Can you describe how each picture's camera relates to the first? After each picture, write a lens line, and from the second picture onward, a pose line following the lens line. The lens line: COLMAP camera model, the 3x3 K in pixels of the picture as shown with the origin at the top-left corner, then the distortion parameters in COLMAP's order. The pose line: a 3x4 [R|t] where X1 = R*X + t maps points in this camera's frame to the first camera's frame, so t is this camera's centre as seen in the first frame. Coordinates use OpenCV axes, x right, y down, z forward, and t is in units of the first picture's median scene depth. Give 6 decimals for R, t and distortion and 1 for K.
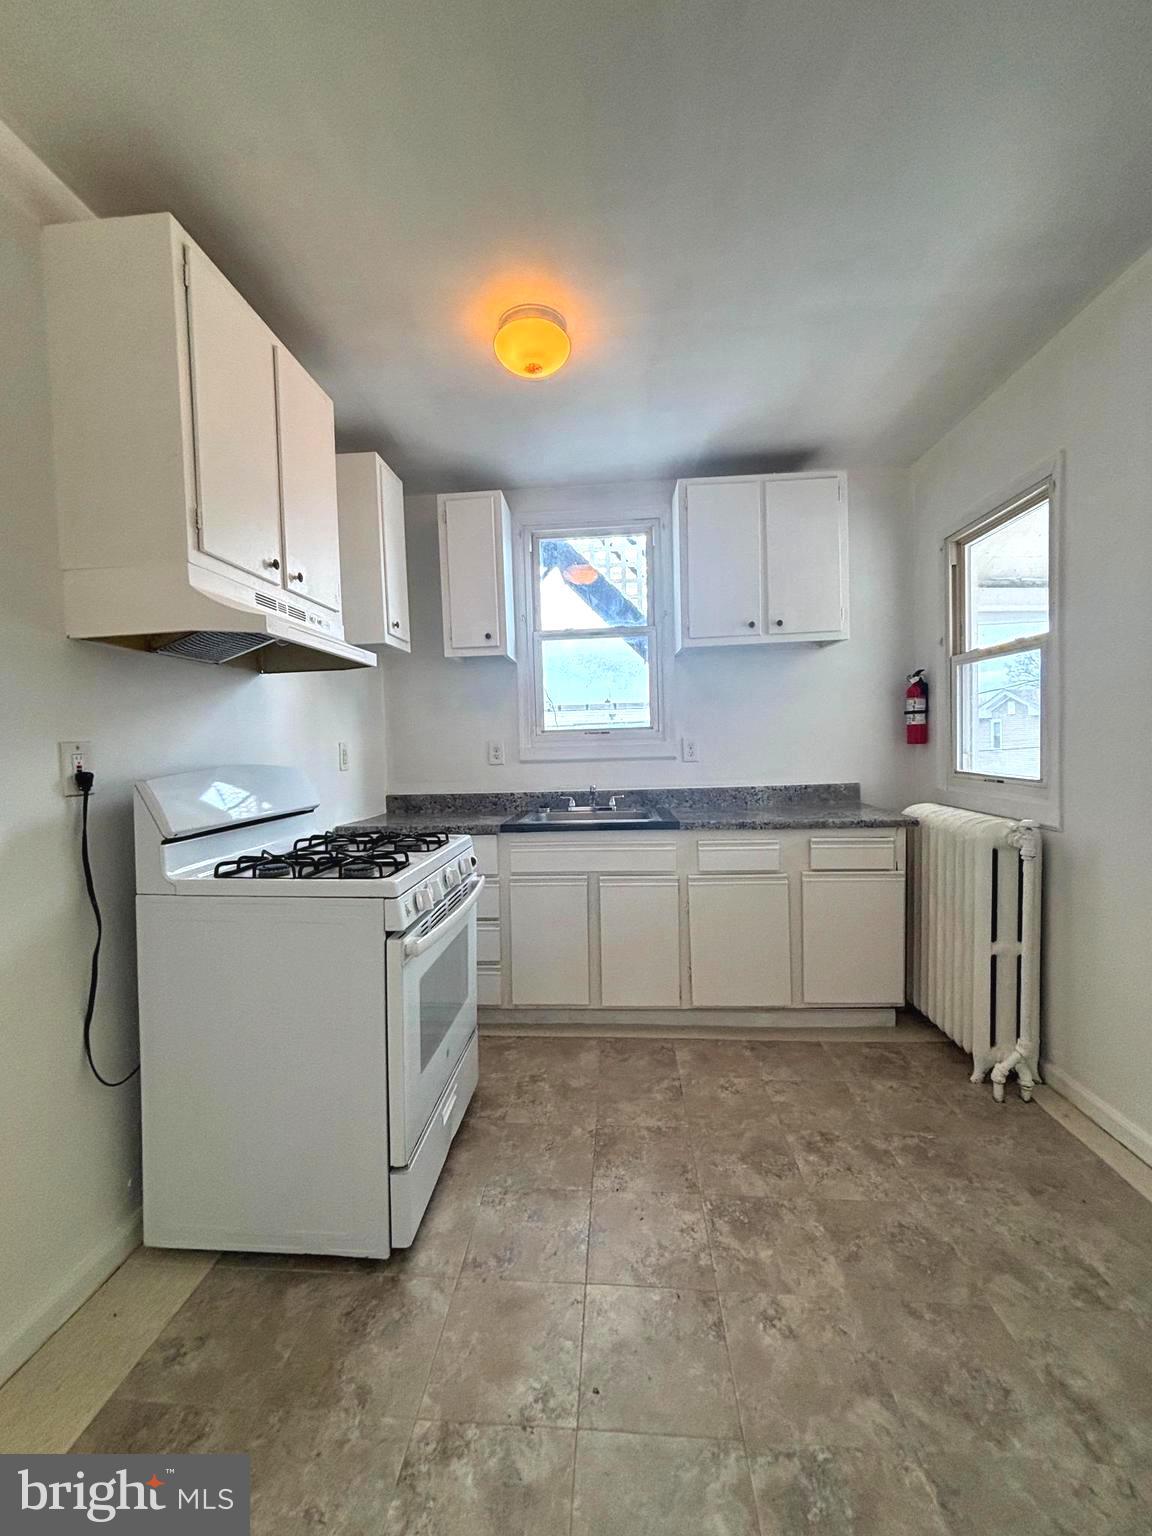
lens RADIAL K [[613.4, 0, 578.2], [0, 613.4, 768.0], [0, 0, 1]] dist [-0.002654, -0.000423]
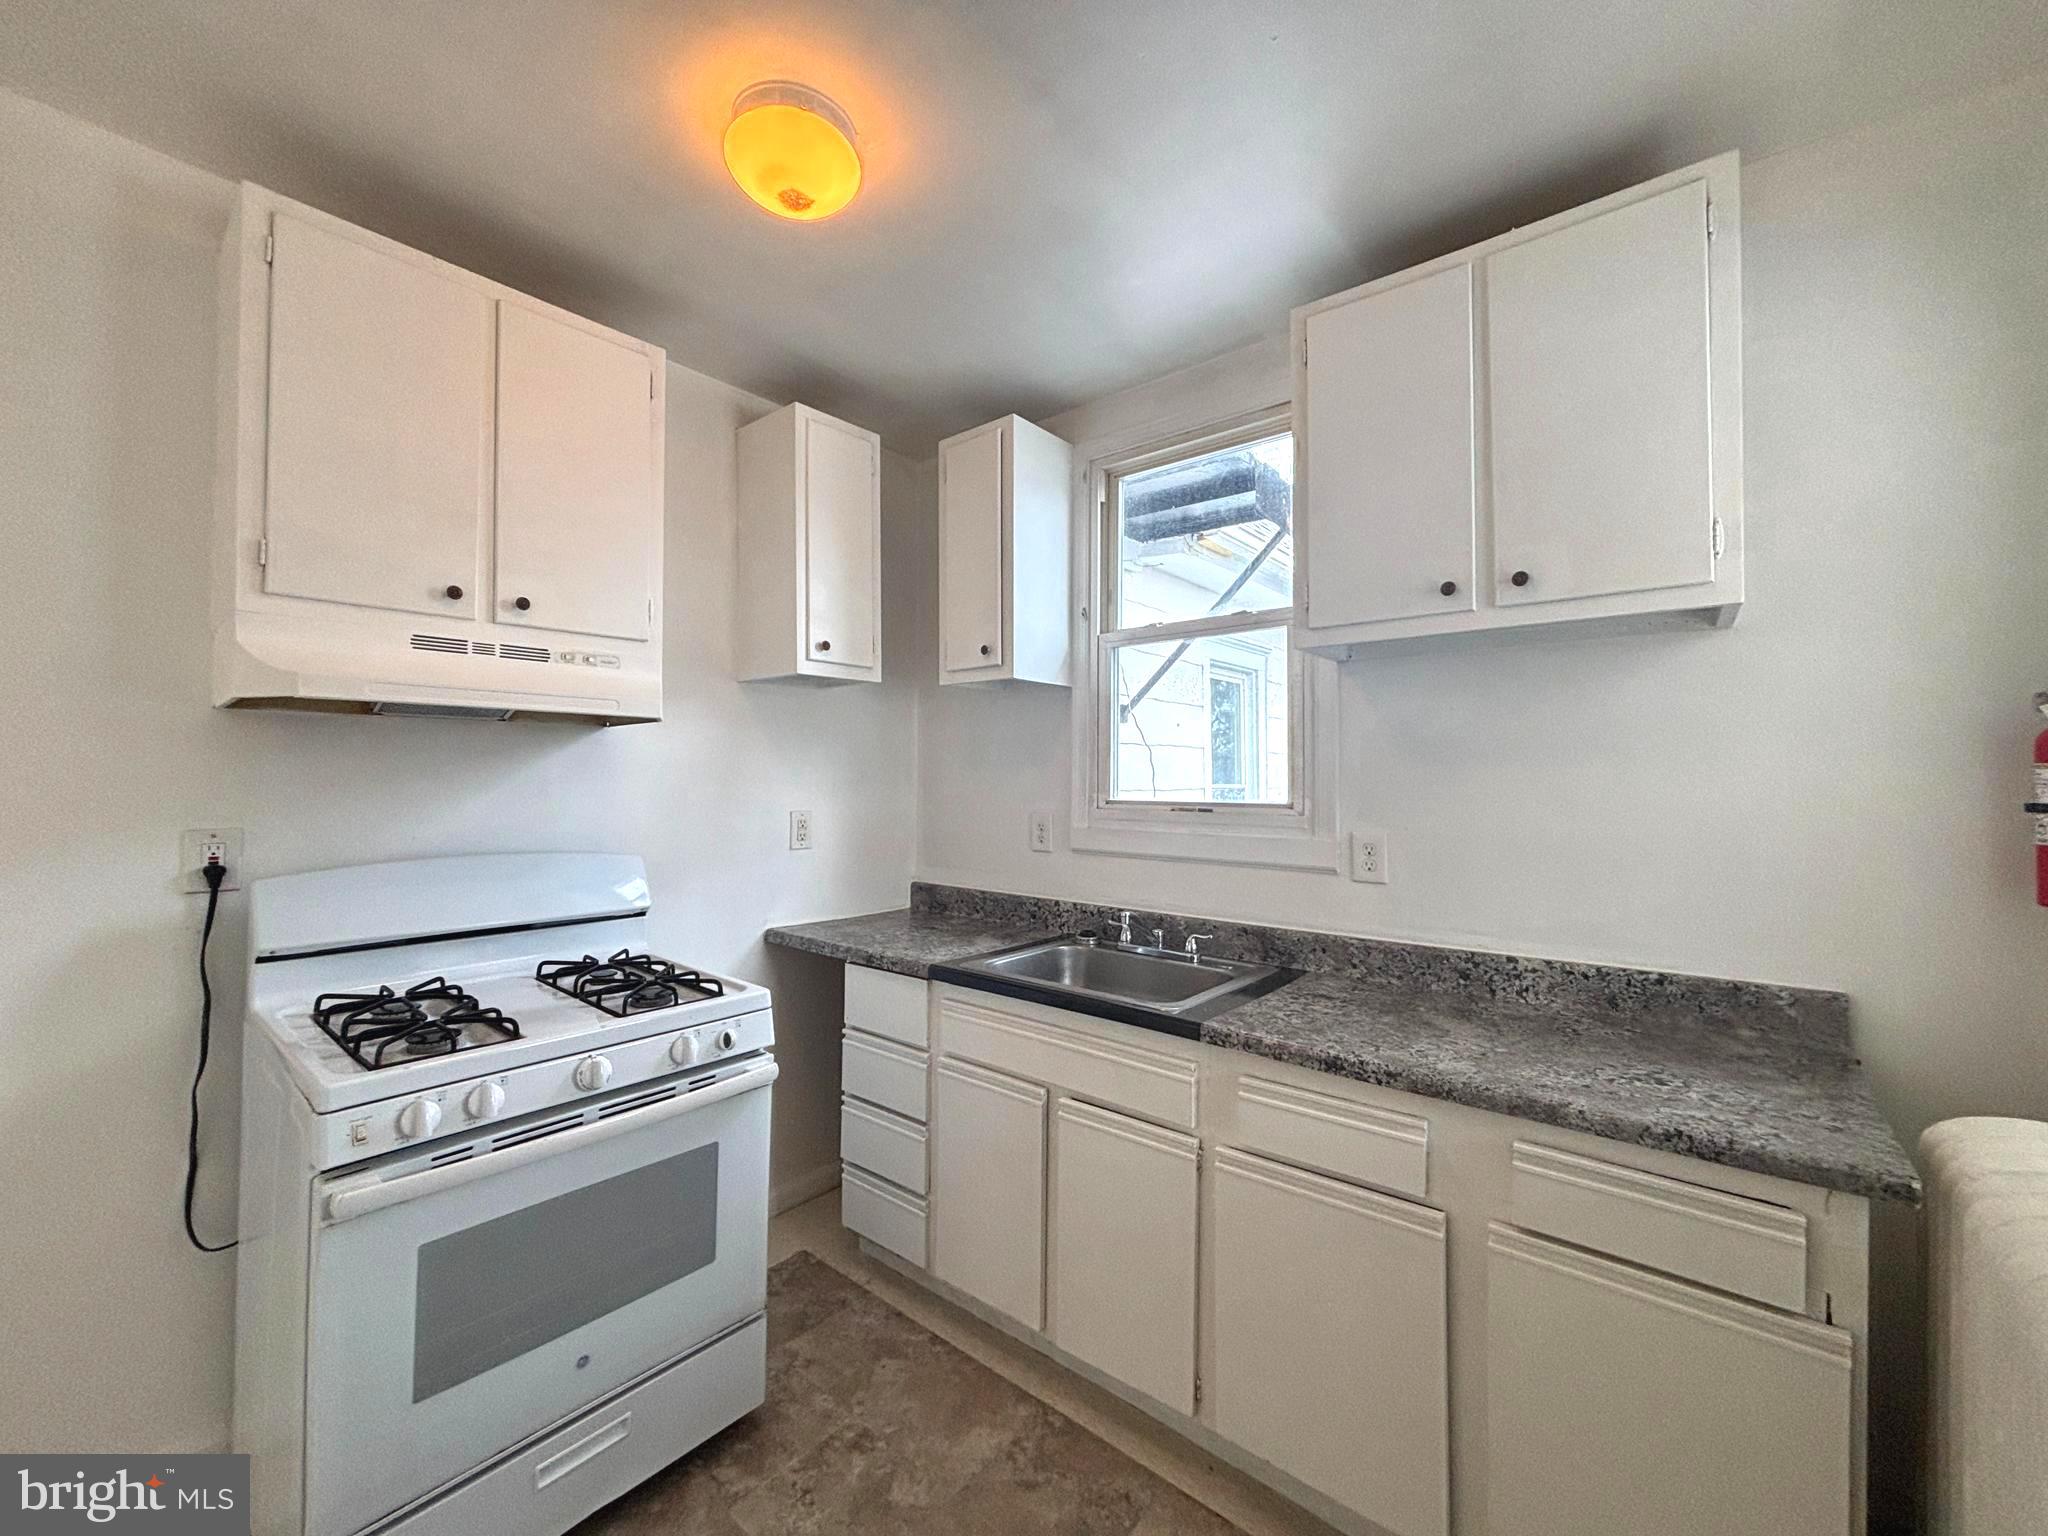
lens RADIAL K [[817.9, 0, 1021.8], [0, 817.9, 768.3], [0, 0, 1]] dist [-0.002654, -0.000423]
pose [[0.810566, 0.026542, -0.585045, 0.372328], [-0.051158, 0.998363, -0.025584, -0.076432], [0.583408, 0.050668, 0.810597, 0.358034]]
